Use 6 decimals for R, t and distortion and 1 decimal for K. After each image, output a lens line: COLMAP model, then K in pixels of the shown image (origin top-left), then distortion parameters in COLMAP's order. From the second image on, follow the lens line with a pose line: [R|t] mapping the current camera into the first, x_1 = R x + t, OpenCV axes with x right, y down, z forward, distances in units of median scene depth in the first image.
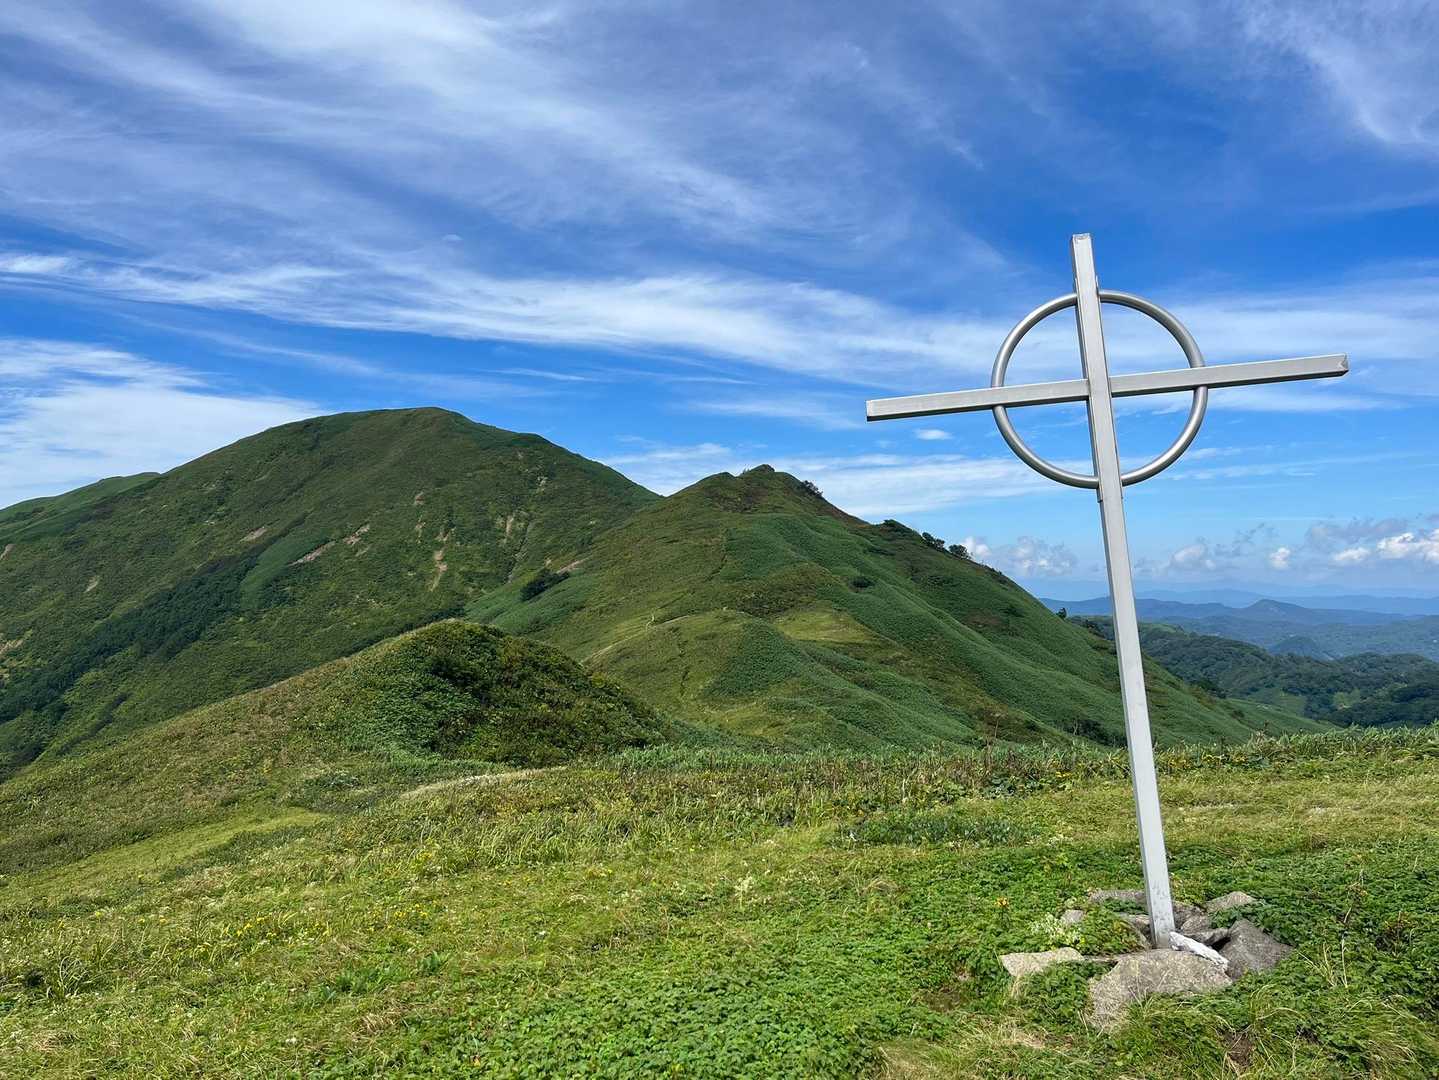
lens RADIAL K [[1098.2, 0, 719.5], [0, 1098.2, 540.0], [0, 0, 1]] dist [0.054487, -0.058654]
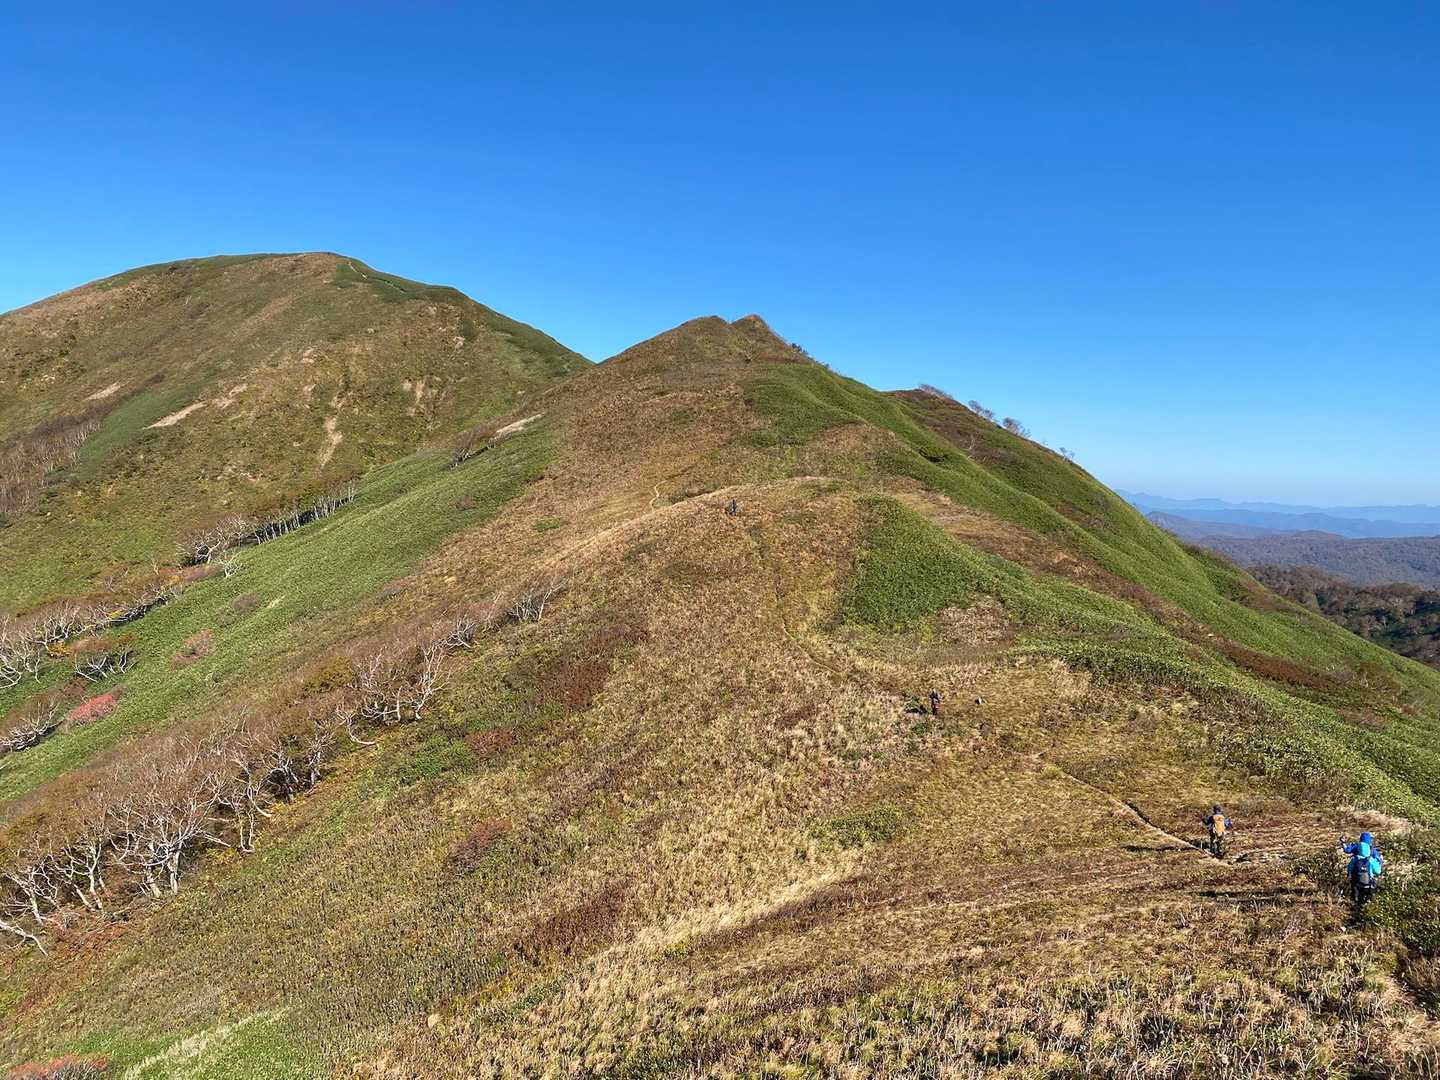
lens RADIAL K [[1099.0, 0, 720.0], [0, 1099.0, 540.0], [0, 0, 1]] dist [0.054487, -0.058654]
pose [[0.995677, 0.030826, 0.087621, -0.038380], [-0.038413, 0.995531, 0.086275, 0.019099], [-0.084570, -0.089268, 0.992411, 0.158149]]
